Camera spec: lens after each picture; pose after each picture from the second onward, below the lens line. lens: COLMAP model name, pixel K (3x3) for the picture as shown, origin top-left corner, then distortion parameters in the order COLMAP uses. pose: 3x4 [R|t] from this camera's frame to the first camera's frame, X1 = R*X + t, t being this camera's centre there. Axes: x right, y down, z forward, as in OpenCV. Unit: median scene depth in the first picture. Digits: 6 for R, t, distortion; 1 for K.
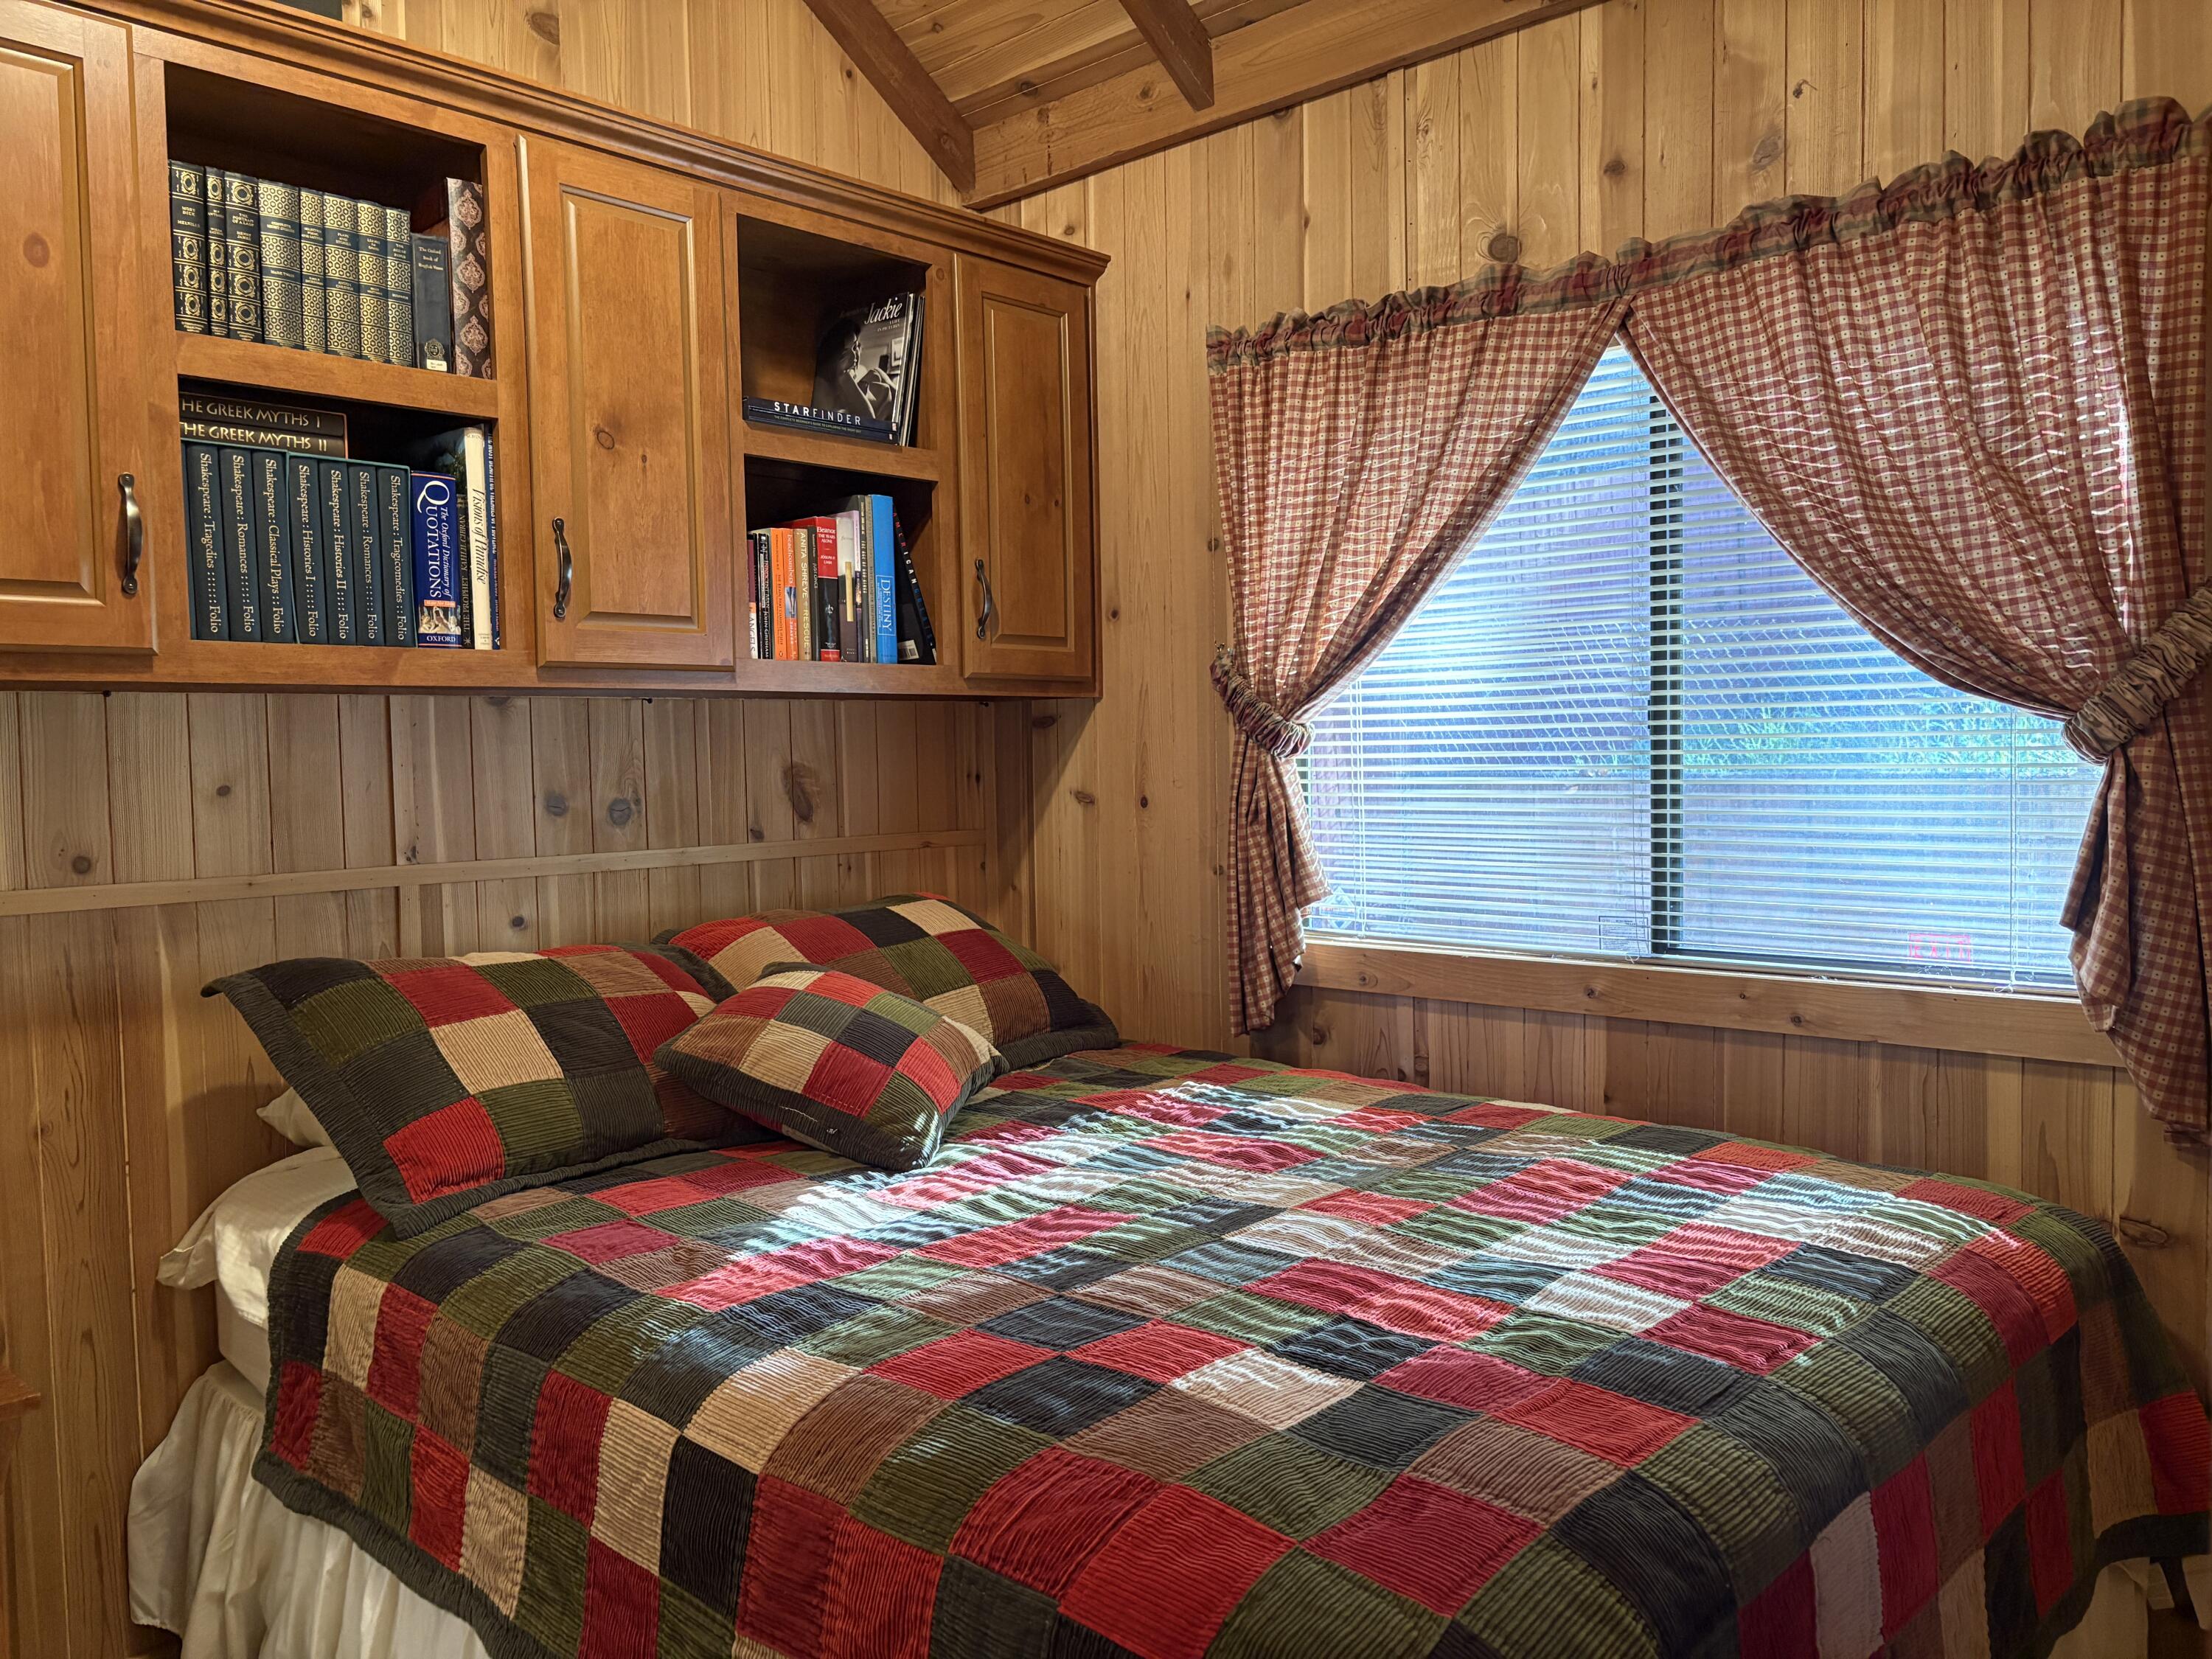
lens RADIAL K [[1672.3, 0, 1109.4], [0, 1672.3, 833.8], [0, 0, 1]] dist [0.051626, -0.057584]
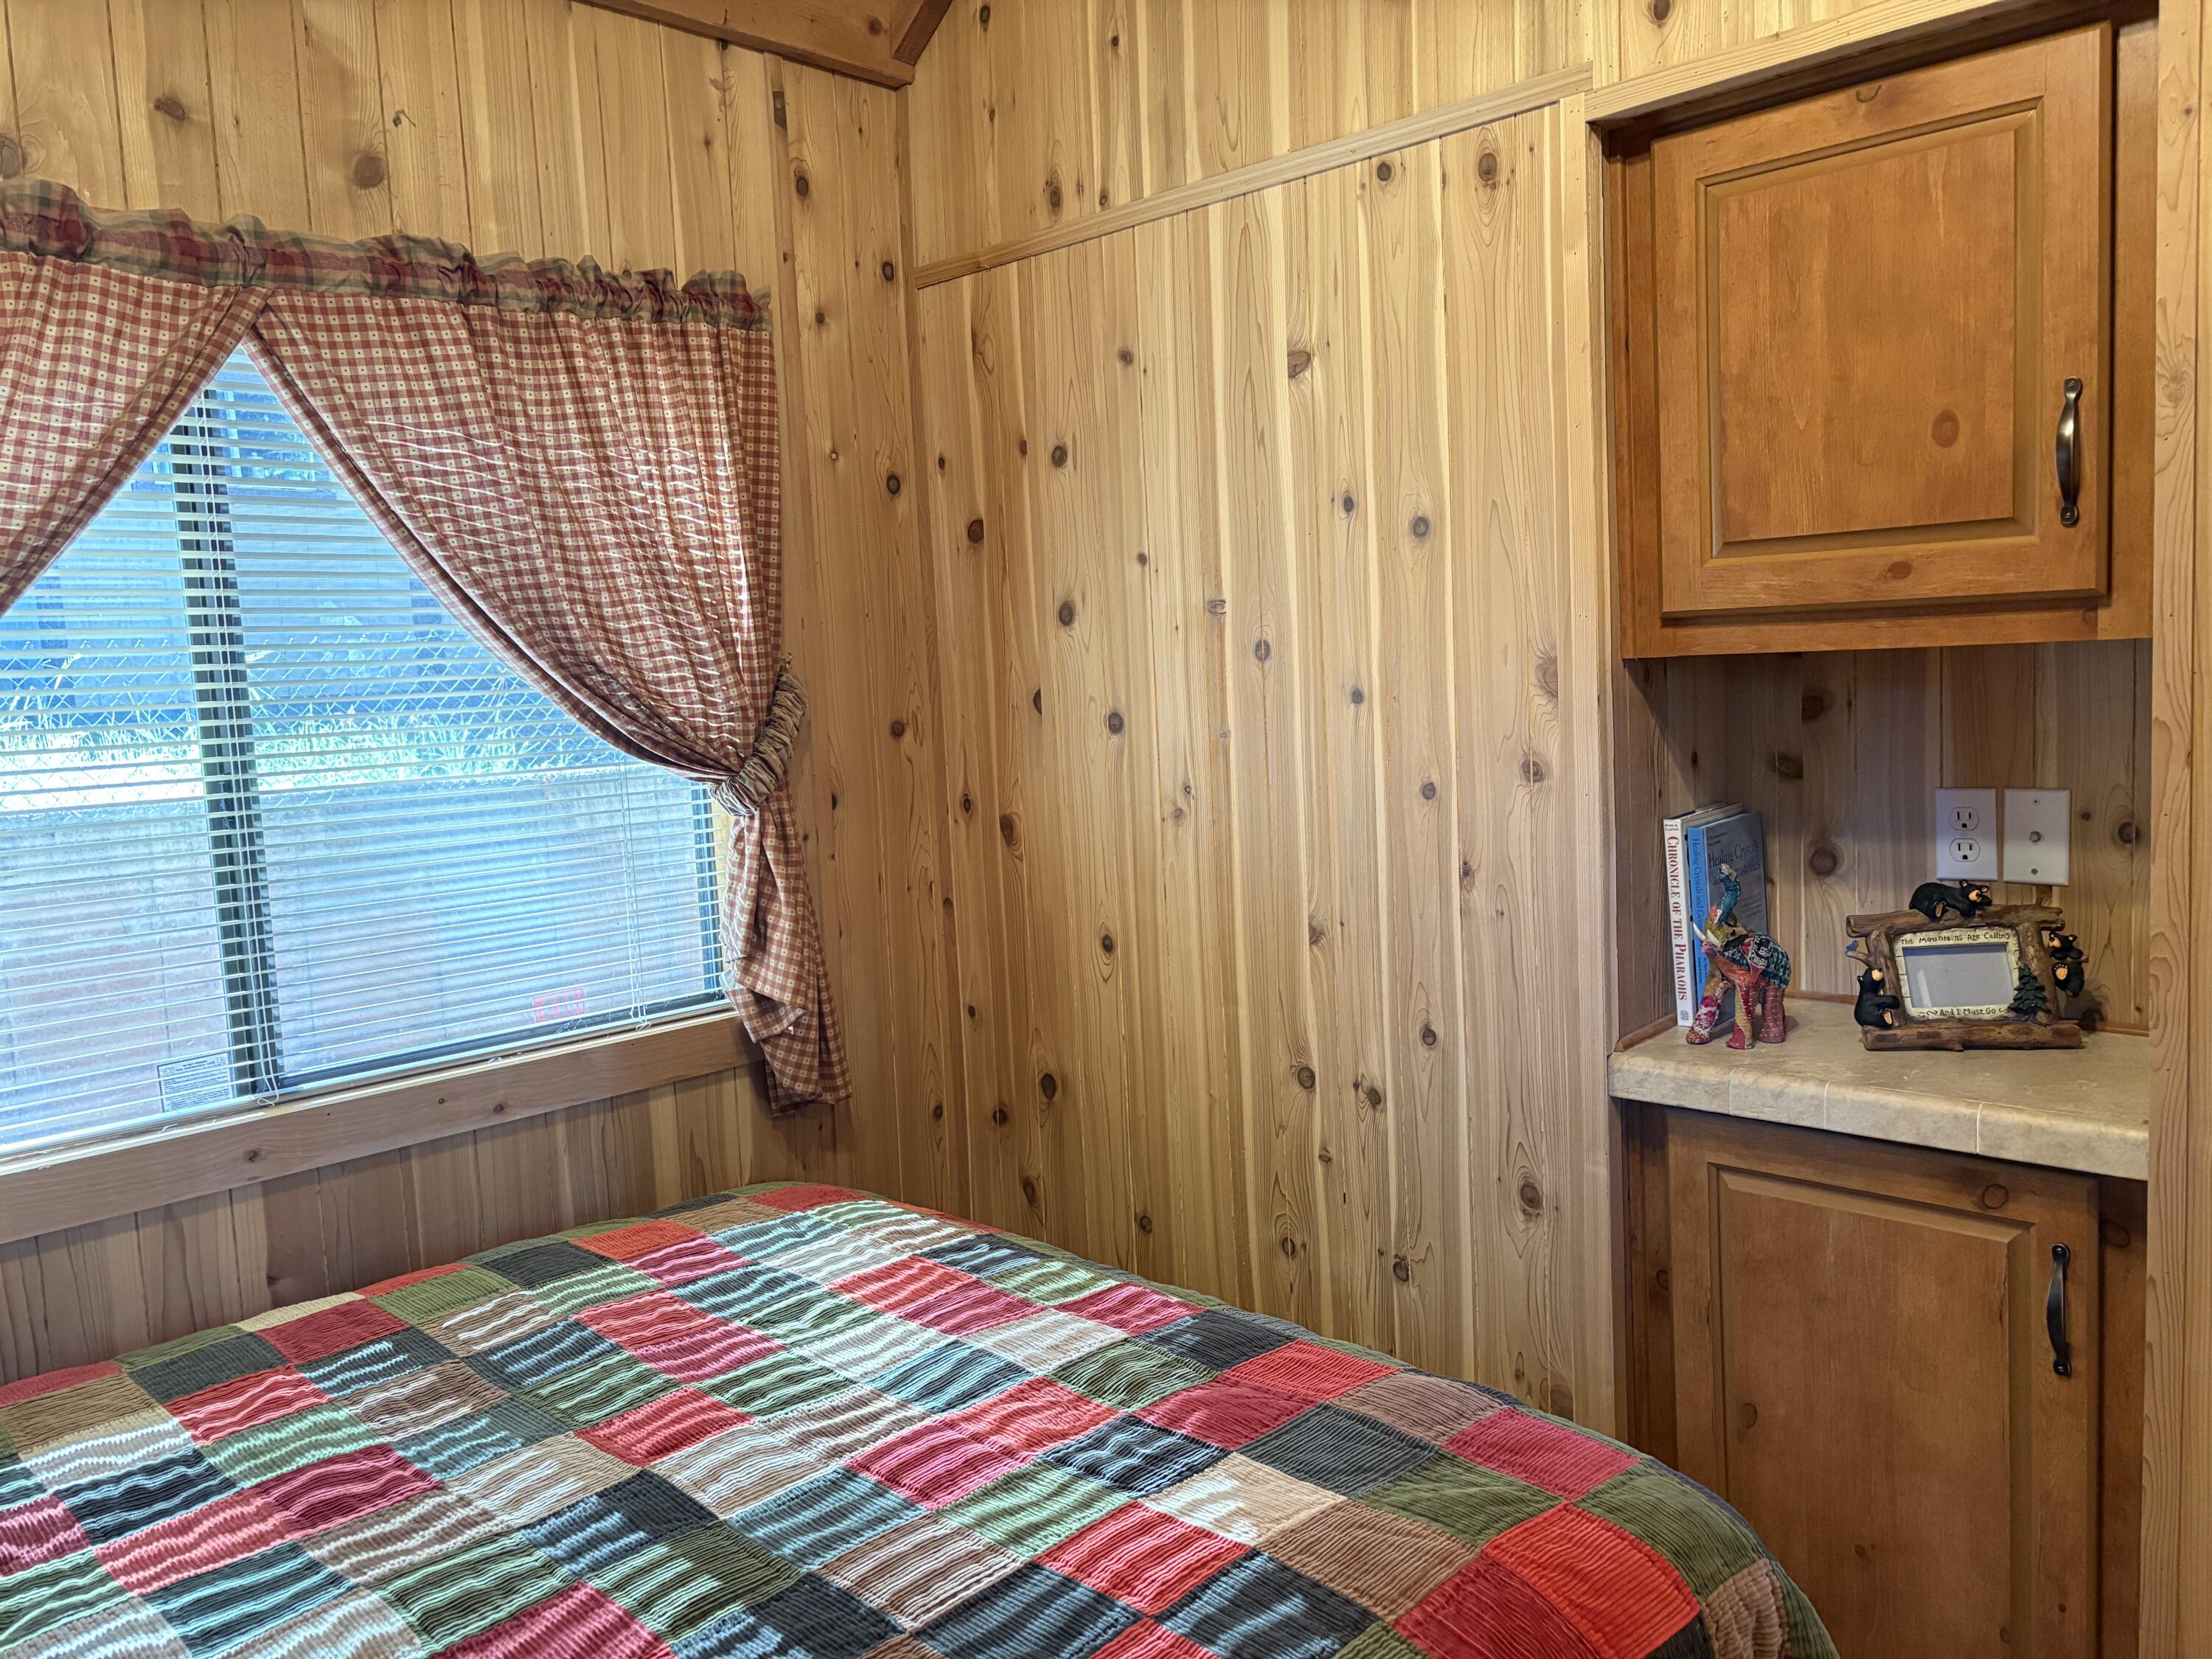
lens RADIAL K [[1672.3, 0, 1117.7], [0, 1672.3, 820.4], [0, 0, 1]] dist [0.051626, -0.057584]
pose [[0.039537, -0.079108, 0.996082, -0.529556], [0.095723, 0.992576, 0.075030, -0.092701], [-0.994623, 0.092382, 0.046815, 0.607946]]
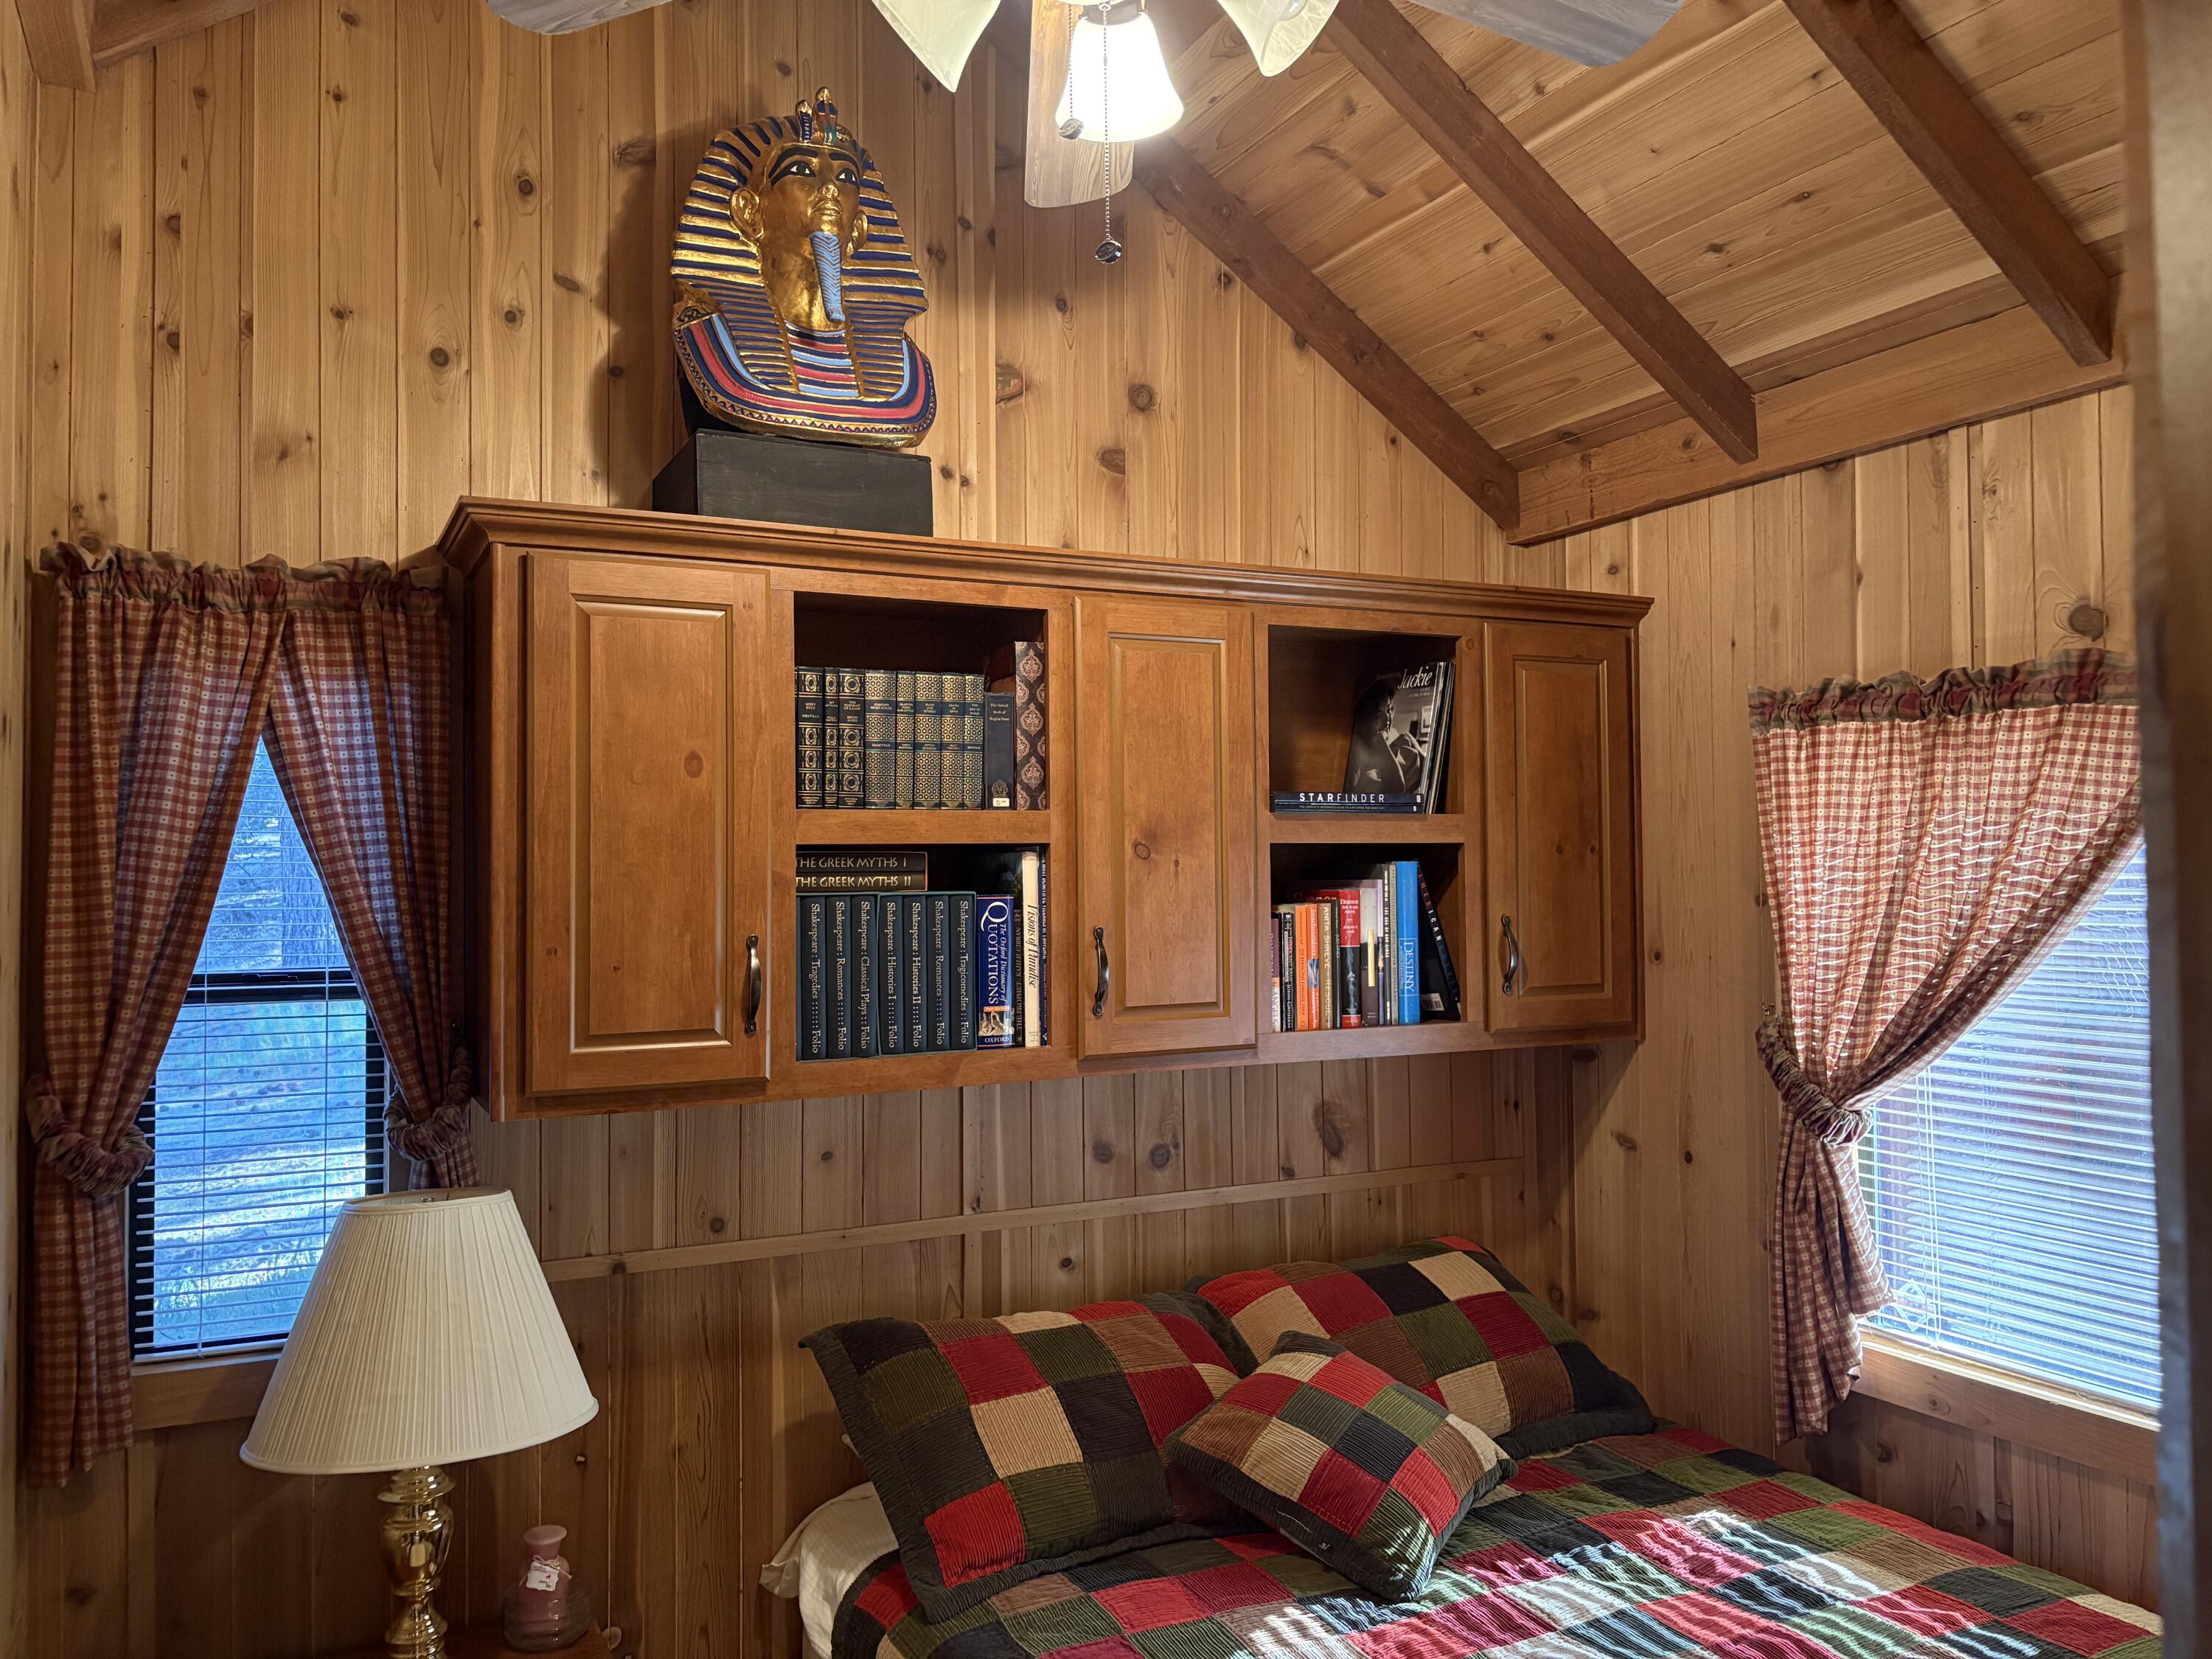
lens RADIAL K [[1672.3, 0, 1116.7], [0, 1672.3, 830.8], [0, 0, 1]] dist [0.051626, -0.057584]
pose [[0.934380, 0.000760, -0.356278, 0.080828], [-0.026380, 0.997400, -0.067057, -0.183109], [0.355301, 0.072056, 0.931971, -0.033348]]
